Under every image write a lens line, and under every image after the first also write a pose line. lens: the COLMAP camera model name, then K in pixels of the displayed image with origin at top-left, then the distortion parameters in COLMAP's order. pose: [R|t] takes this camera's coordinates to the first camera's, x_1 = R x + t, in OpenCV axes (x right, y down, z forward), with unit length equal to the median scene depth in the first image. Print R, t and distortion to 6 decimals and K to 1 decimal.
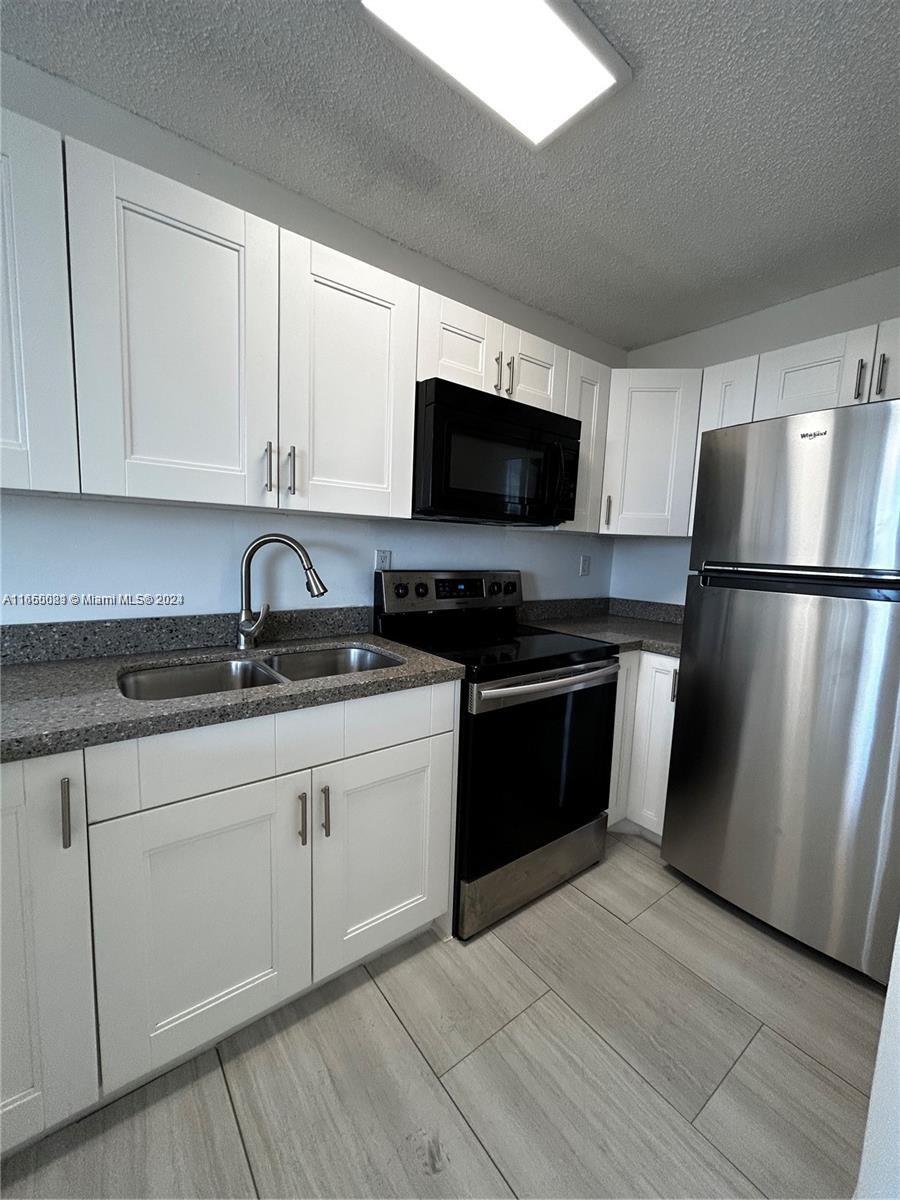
lens RADIAL K [[487.1, 0, 454.0], [0, 487.1, 599.8], [0, 0, 1]] dist [0.012068, 0.001251]
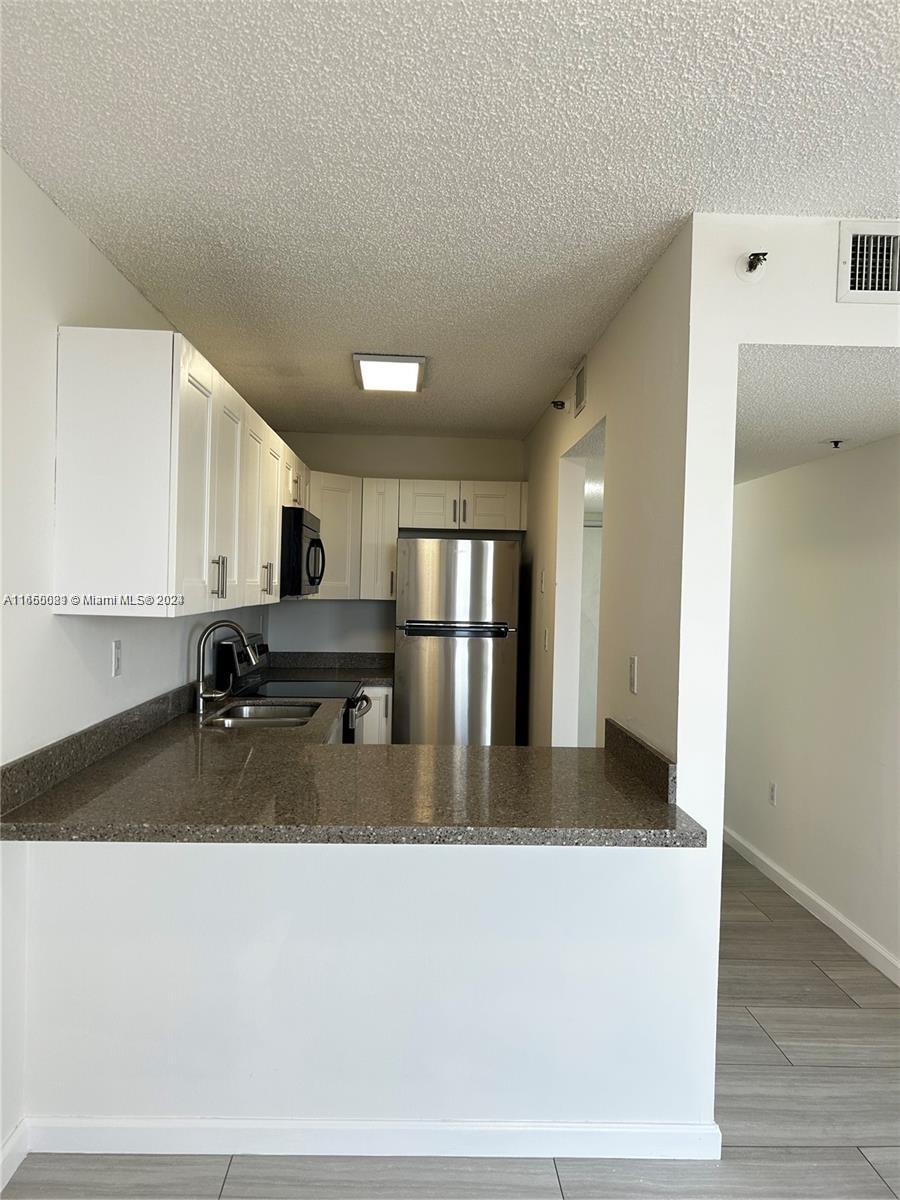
lens RADIAL K [[906.4, 0, 447.8], [0, 906.4, 601.6], [0, 0, 1]] dist [0.043886, -0.023389]
pose [[0.587993, -0.035974, 0.808066, -1.590413], [0.083398, 0.996383, -0.016327, -0.078333], [-0.804555, 0.076991, 0.588866, -0.735003]]
